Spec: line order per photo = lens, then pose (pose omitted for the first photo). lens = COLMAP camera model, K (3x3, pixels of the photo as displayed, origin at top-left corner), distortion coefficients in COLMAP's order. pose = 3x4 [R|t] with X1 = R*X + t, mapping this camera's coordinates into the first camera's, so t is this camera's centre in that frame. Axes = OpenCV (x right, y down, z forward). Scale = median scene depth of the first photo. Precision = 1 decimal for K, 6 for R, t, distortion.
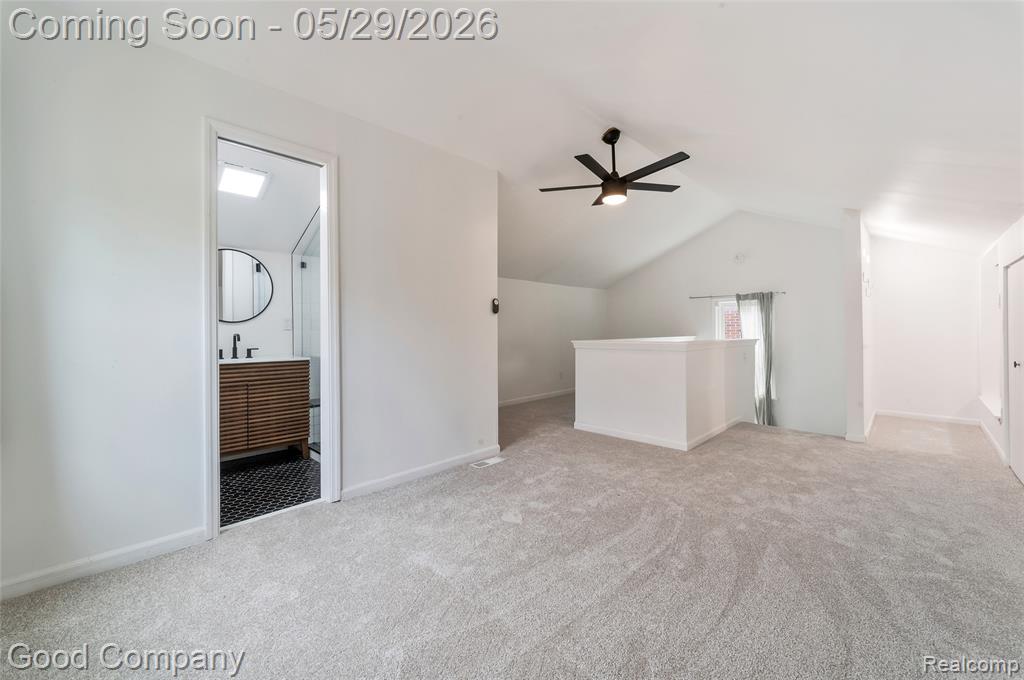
lens RADIAL K [[408.1, 0, 498.8], [0, 408.1, 321.7], [0, 0, 1]] dist [0.008885, 0.000208]
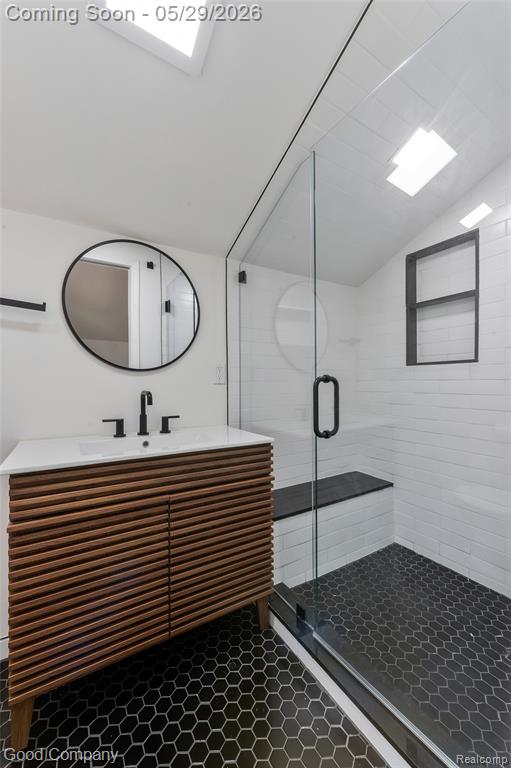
lens RADIAL K [[306.1, 0, 255.0], [0, 306.1, 382.1], [0, 0, 1]] dist [0.008885, 0.000208]
pose [[0.977971, 0.008151, -0.208581, -0.406316], [-0.004926, 0.999860, 0.015977, 0.011027], [0.208682, -0.014598, 0.977875, 0.621363]]
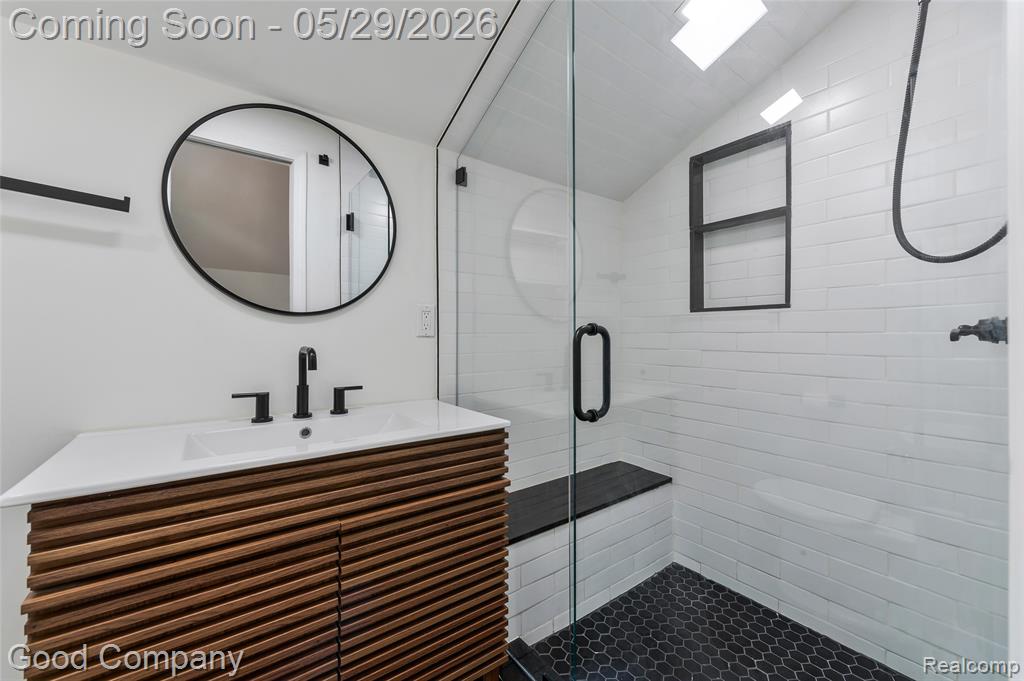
lens RADIAL K [[408.1, 0, 489.2], [0, 408.1, 328.9], [0, 0, 1]] dist [0.008885, 0.000208]
pose [[0.984965, 0.010246, -0.172450, -0.424351], [-0.009955, 0.999947, 0.002550, 0.012321], [0.172467, -0.000795, 0.985015, 0.676997]]
